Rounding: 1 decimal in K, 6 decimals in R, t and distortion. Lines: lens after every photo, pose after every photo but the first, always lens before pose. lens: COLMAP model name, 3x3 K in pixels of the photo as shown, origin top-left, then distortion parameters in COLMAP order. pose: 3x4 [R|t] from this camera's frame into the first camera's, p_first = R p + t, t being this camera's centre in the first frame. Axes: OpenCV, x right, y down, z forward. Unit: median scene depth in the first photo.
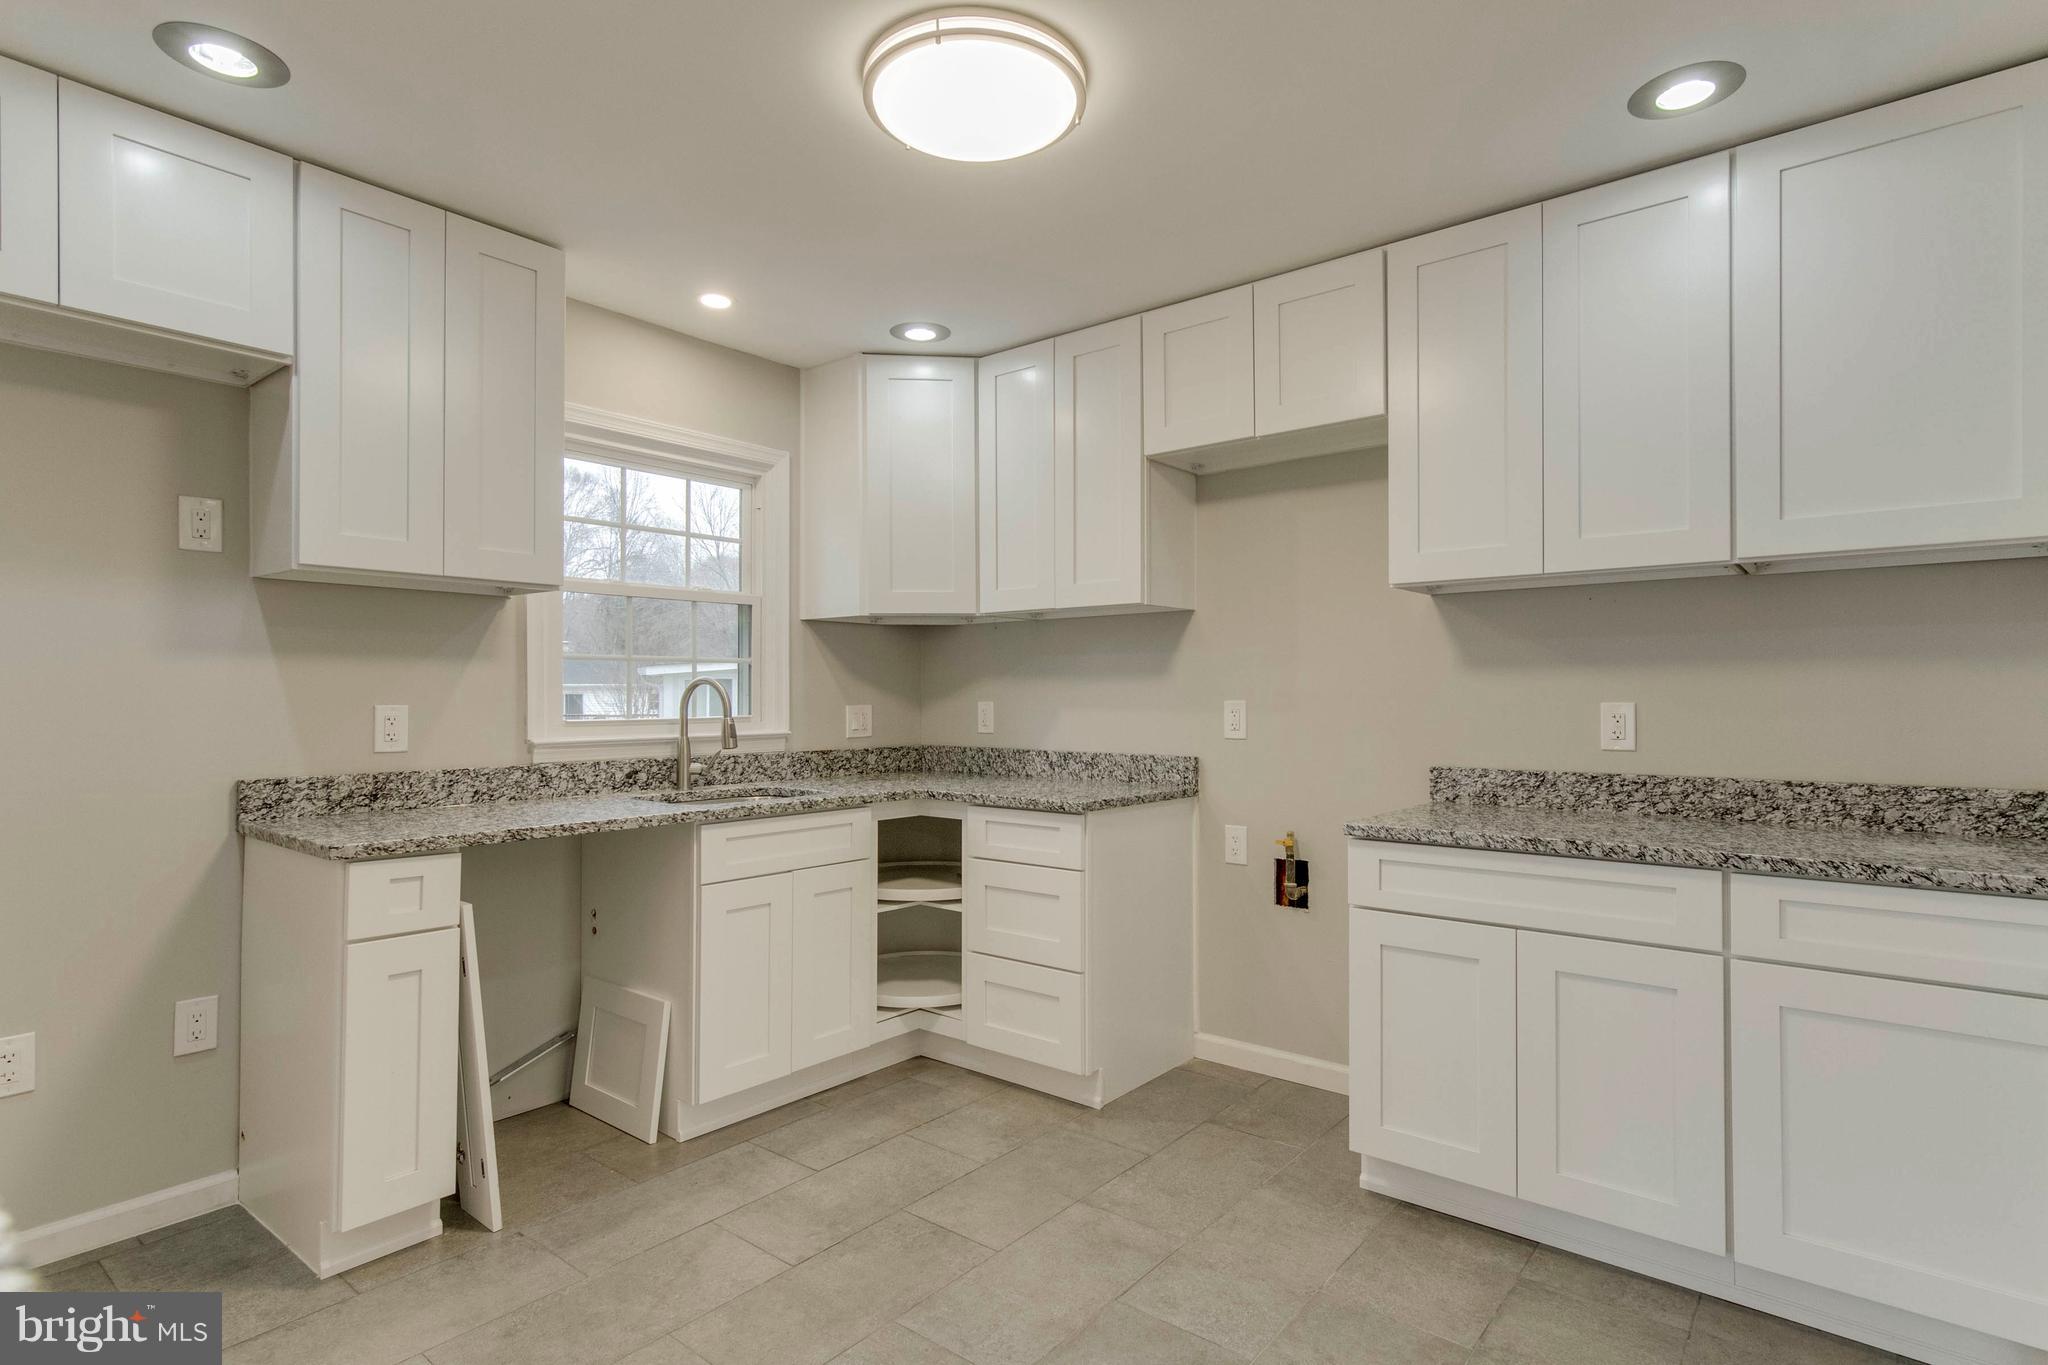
lens RADIAL K [[1035.4, 0, 1032.6], [0, 1035.4, 693.7], [0, 0, 1]] dist [0.009522, 0.000839]
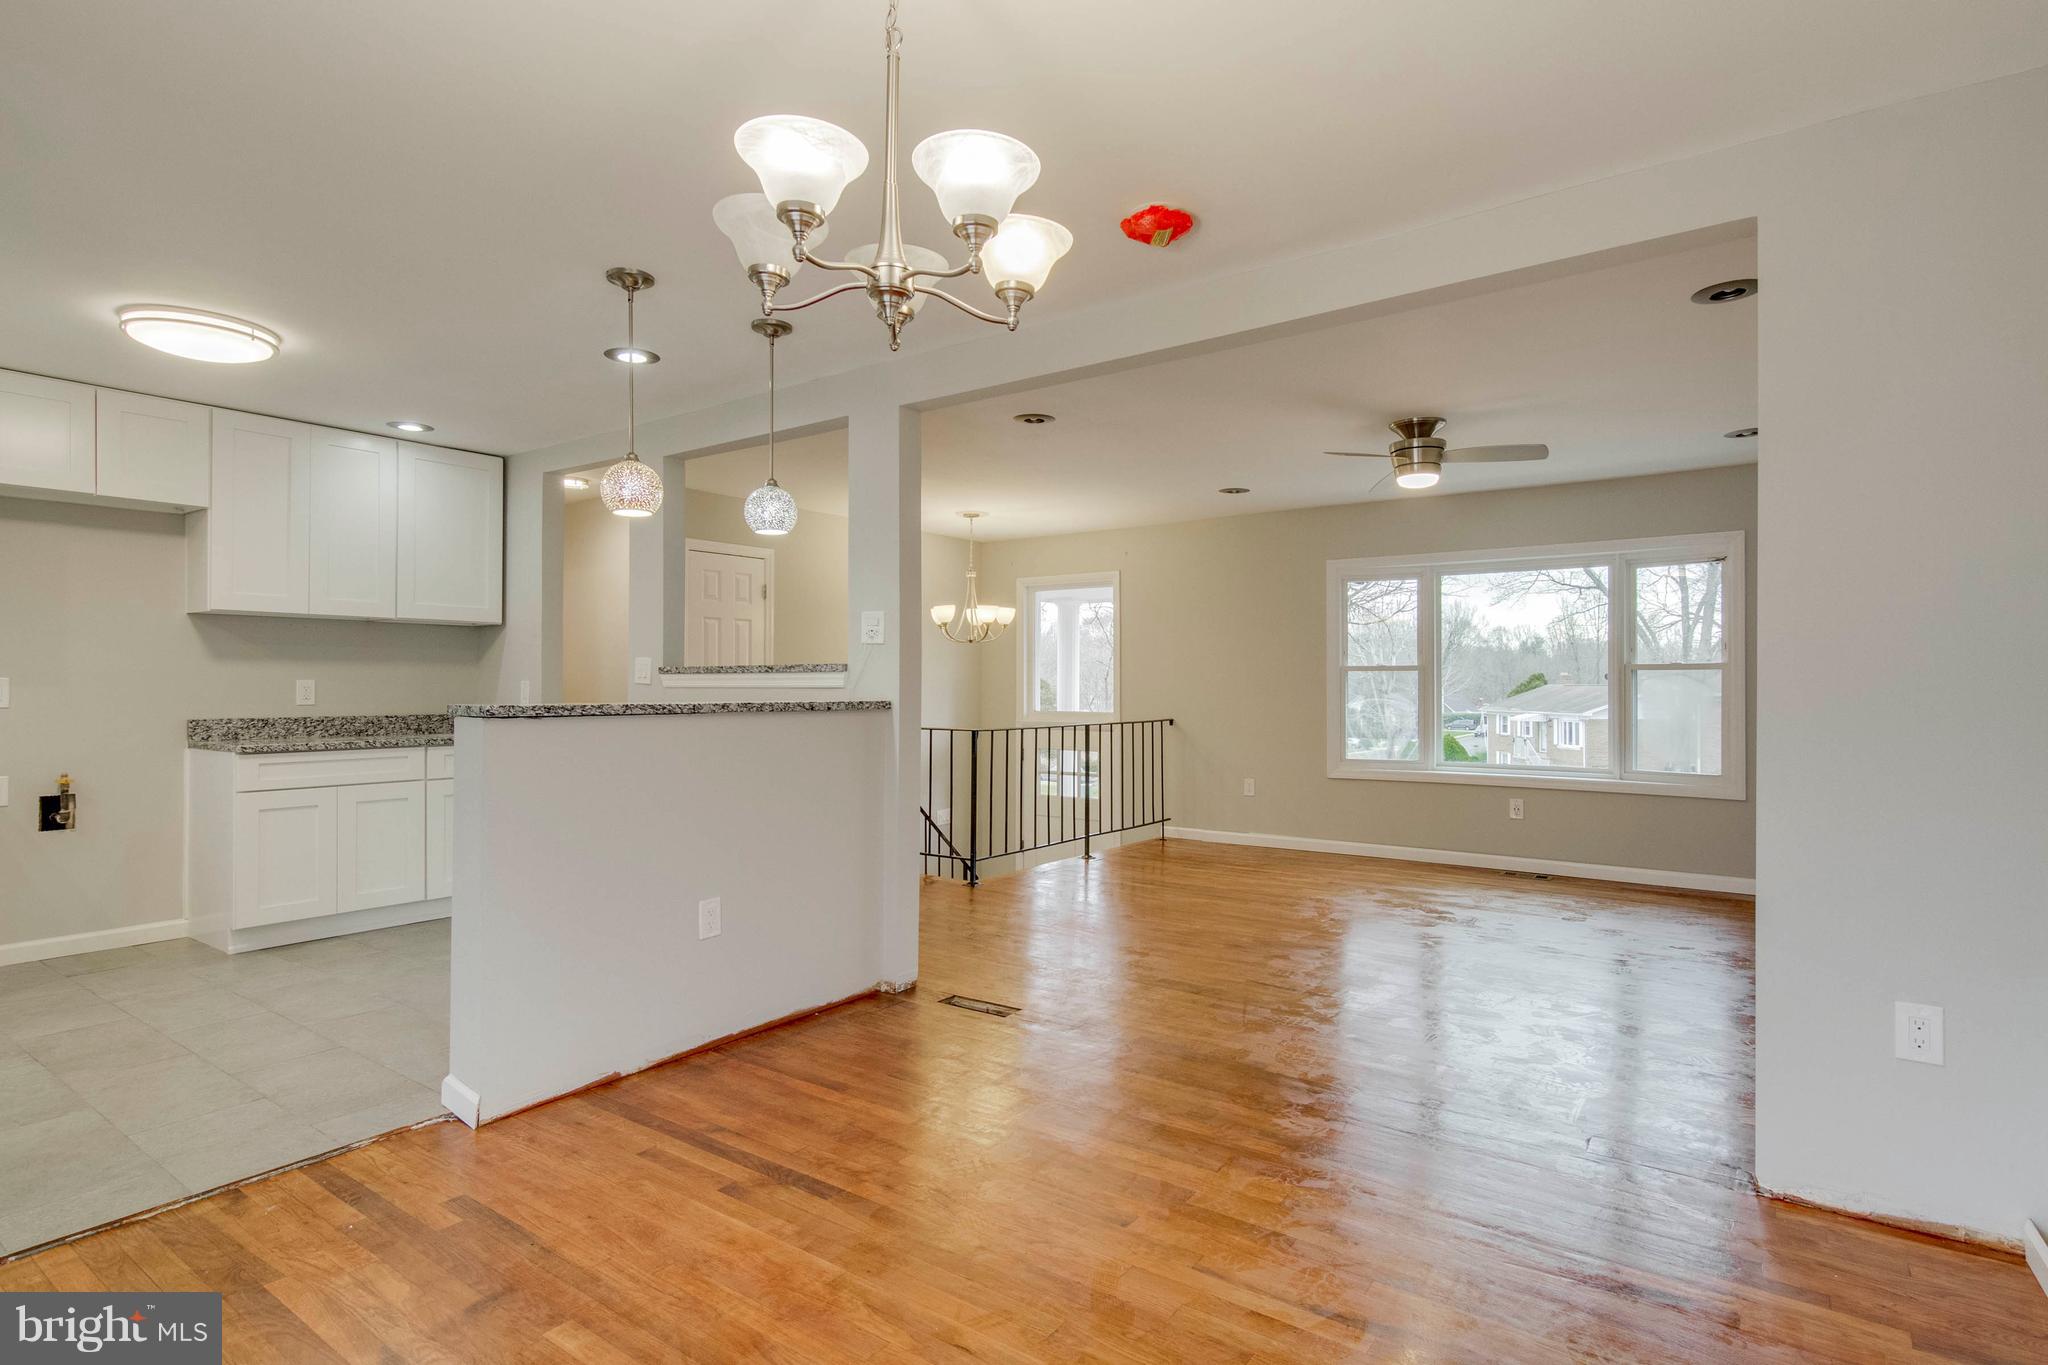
lens RADIAL K [[1032.6, 0, 1056.7], [0, 1032.6, 684.5], [0, 0, 1]] dist [0.008967, 0.000182]
pose [[-0.070302, 0.003937, 0.997518, -1.336043], [-0.004661, 0.999980, -0.004275, 0.016326], [-0.997515, -0.004950, -0.070282, -0.237182]]
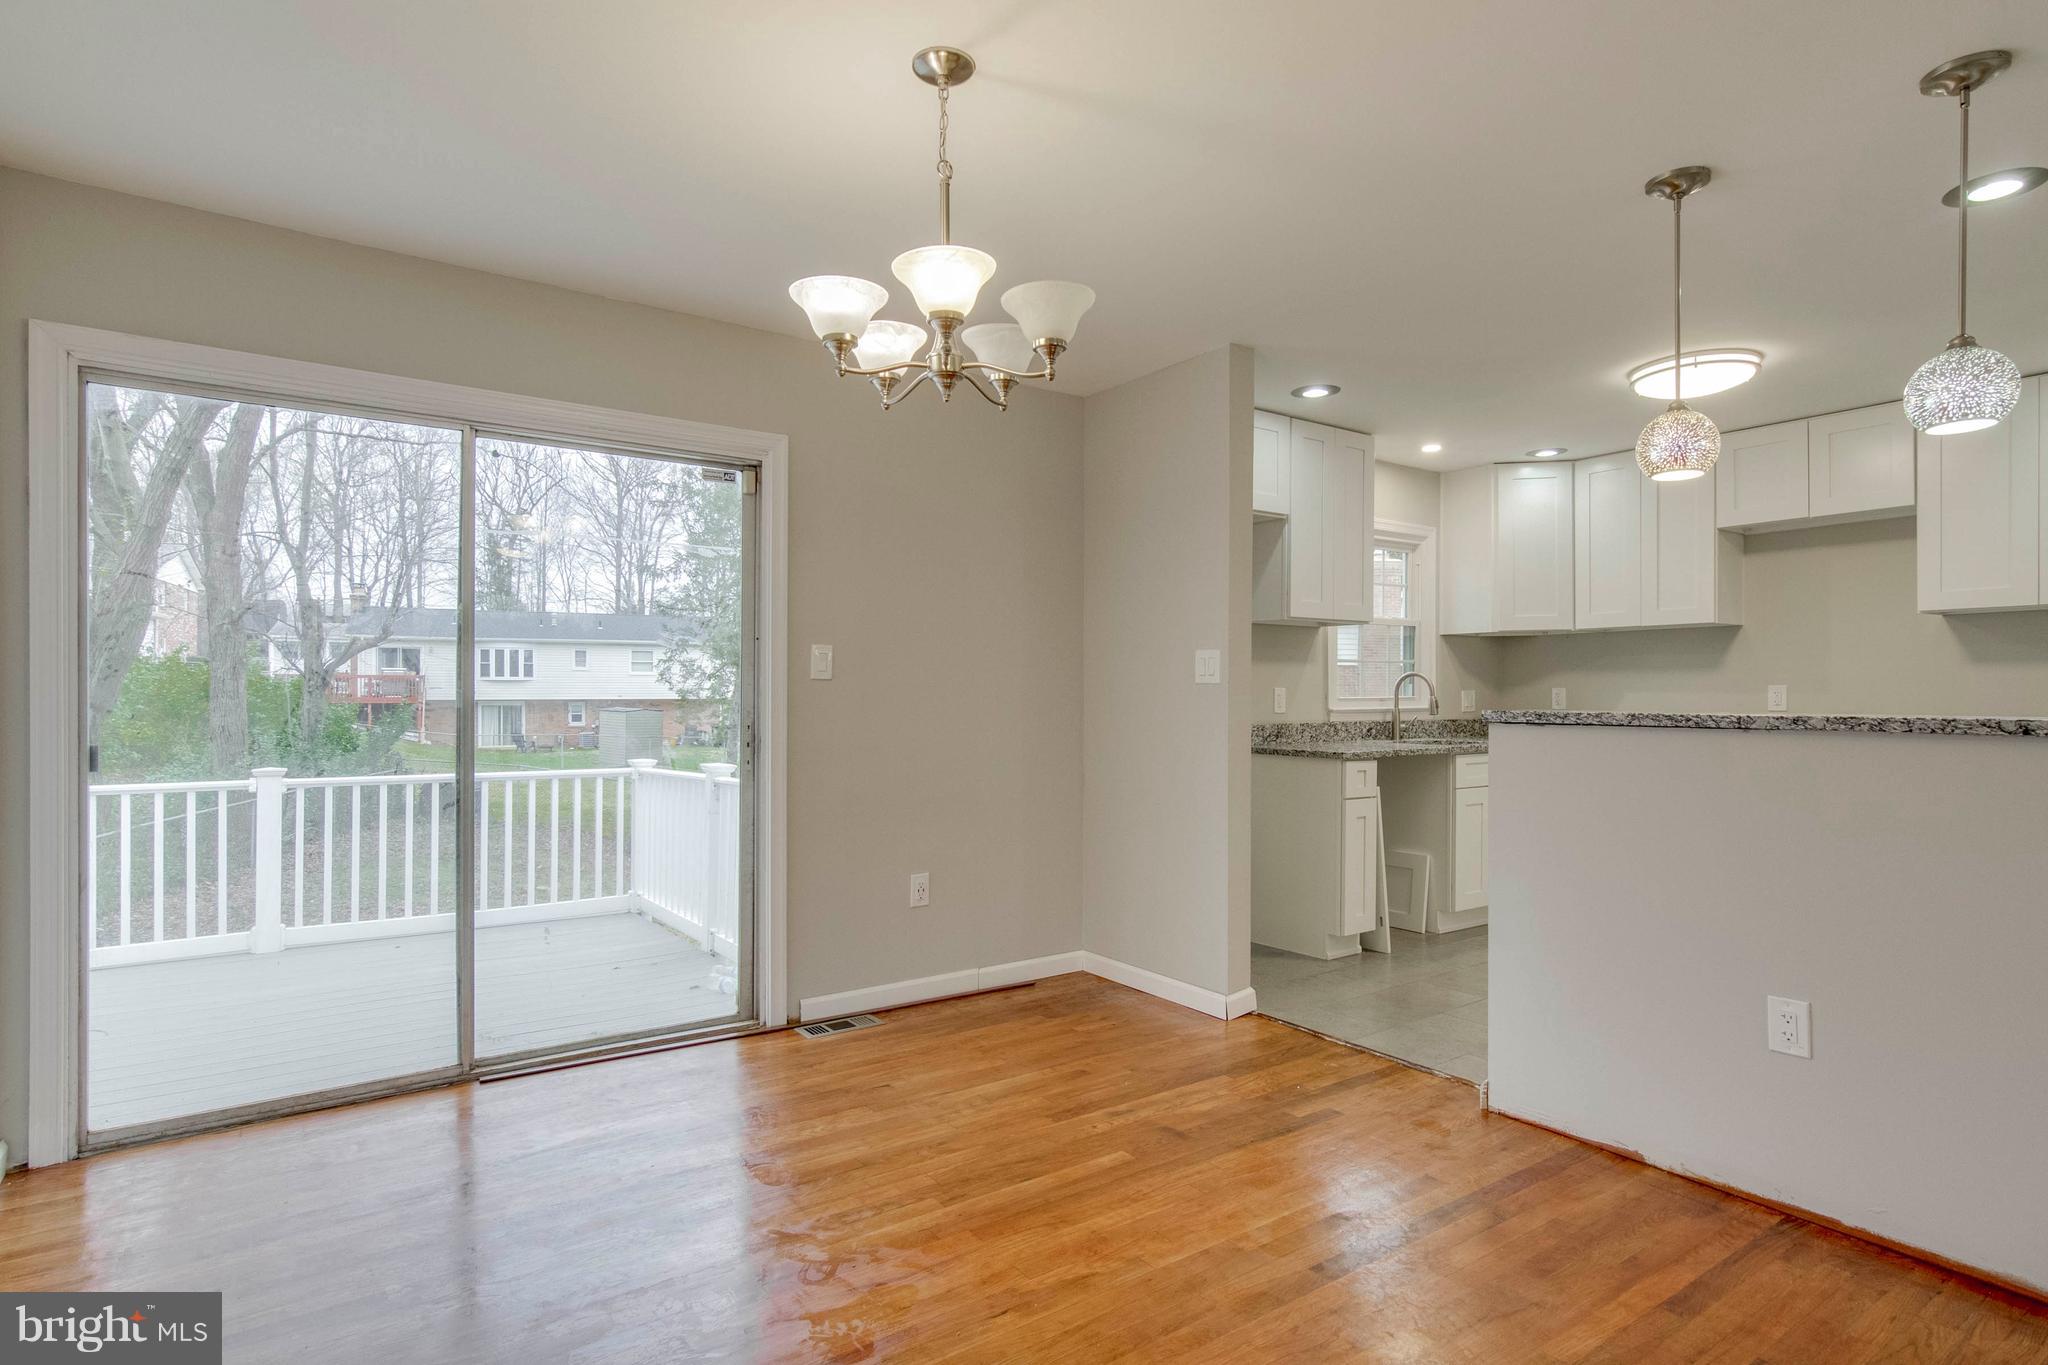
lens RADIAL K [[1040.8, 0, 1030.8], [0, 1040.8, 693.1], [0, 0, 1]] dist [-0.002518, -0.000201]
pose [[0.962634, 0.000458, -0.270806, -0.507941], [0.000447, 0.999995, 0.003278, 0.013513], [0.270806, -0.003277, 0.962628, -0.860753]]
